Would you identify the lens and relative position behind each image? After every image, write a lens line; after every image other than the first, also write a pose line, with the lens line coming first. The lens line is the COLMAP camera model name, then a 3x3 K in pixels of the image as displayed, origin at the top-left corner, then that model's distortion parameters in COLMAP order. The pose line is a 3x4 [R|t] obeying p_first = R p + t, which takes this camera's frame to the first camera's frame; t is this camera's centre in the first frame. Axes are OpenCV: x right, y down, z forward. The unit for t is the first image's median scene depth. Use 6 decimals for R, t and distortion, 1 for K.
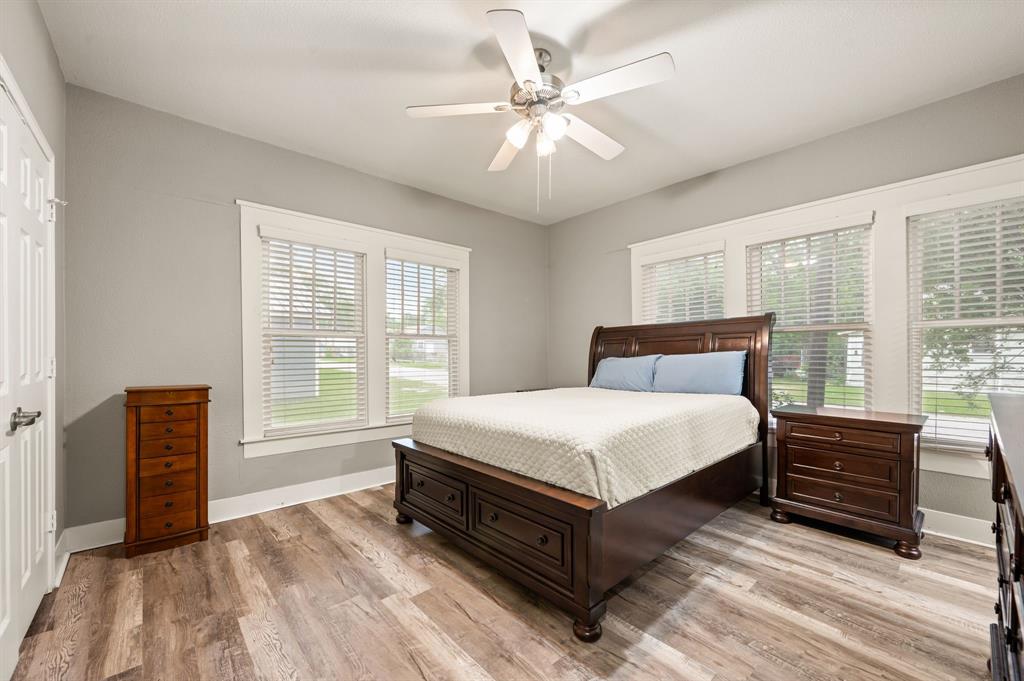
lens RADIAL K [[410.1, 0, 518.3], [0, 410.1, 360.5], [0, 0, 1]] dist [0.000256, 0.000053]
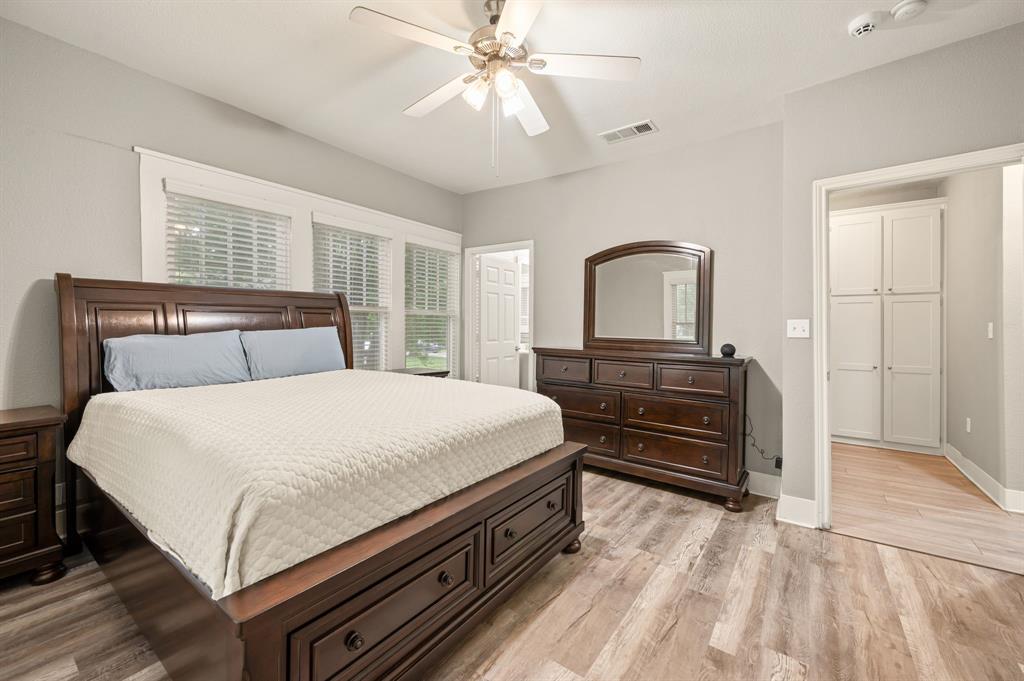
lens RADIAL K [[410.1, 0, 517.8], [0, 410.1, 331.3], [0, 0, 1]] dist [0.000256, 0.000053]
pose [[-0.206807, -0.007702, 0.978351, -0.834488], [0.005041, 0.999947, 0.008938, -0.026807], [-0.978369, 0.006780, -0.206758, 1.116317]]
